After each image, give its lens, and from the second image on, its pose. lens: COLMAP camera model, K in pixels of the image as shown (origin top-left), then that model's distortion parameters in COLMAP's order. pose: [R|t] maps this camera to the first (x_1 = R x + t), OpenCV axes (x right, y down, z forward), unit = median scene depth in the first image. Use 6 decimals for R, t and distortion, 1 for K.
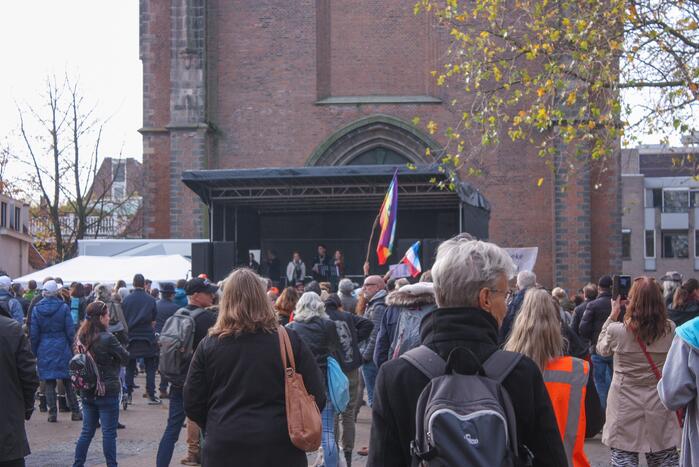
lens RADIAL K [[1583.1, 0, 380.5], [0, 1583.1, 233.9], [0, 0, 1]] dist [-0.032081, -0.430135]
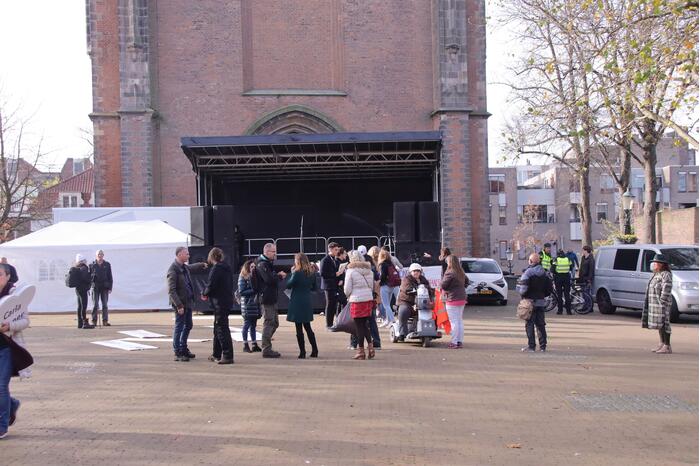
lens RADIAL K [[957.1, 0, 350.1], [0, 957.1, 248.4], [0, 0, 1]] dist [0.008557, 0.058210]
pose [[0.980261, -0.013647, 0.197238, -0.105942], [0.006520, 0.999304, 0.036736, 0.007755], [-0.197602, -0.034725, 0.979667, 0.271429]]
